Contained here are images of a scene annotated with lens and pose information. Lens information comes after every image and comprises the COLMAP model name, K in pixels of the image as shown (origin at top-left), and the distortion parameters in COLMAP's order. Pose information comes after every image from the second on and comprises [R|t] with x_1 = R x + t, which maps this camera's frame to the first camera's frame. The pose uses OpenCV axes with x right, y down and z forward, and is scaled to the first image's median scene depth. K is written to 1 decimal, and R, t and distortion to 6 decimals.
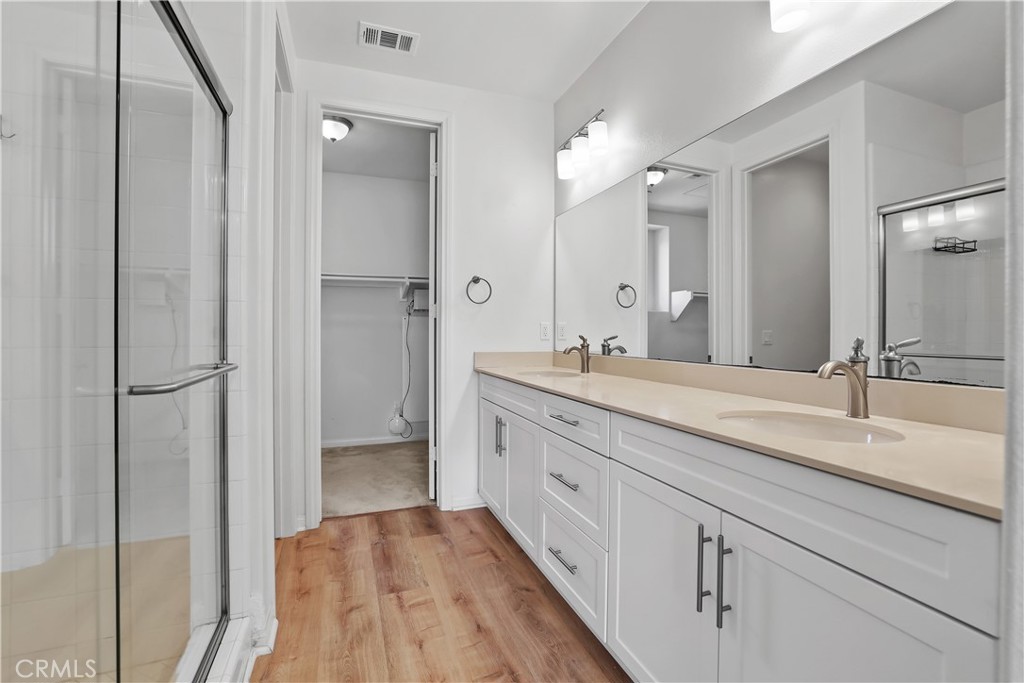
lens RADIAL K [[449.2, 0, 510.0], [0, 449.2, 339.0], [0, 0, 1]] dist [-0.047899, 0.019167]
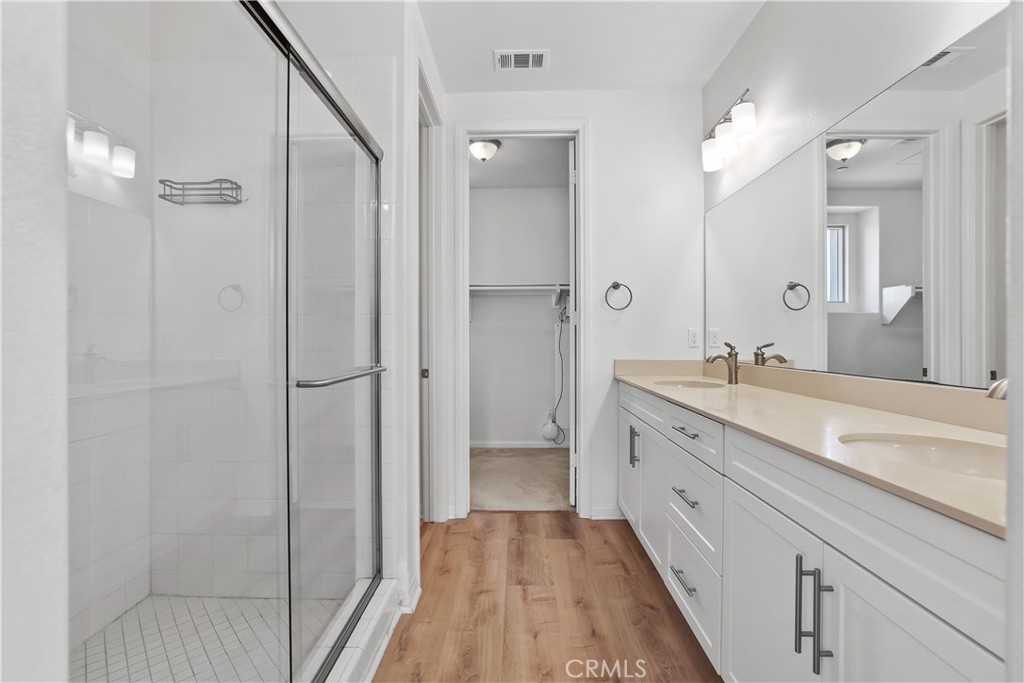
lens RADIAL K [[469.7, 0, 509.5], [0, 469.7, 348.3], [0, 0, 1]] dist [-0.048441, 0.023031]
pose [[0.928872, 0.004971, -0.370368, 0.104880], [-0.002780, 0.999975, 0.006452, -0.001542], [0.370391, -0.004963, 0.928863, -0.037086]]
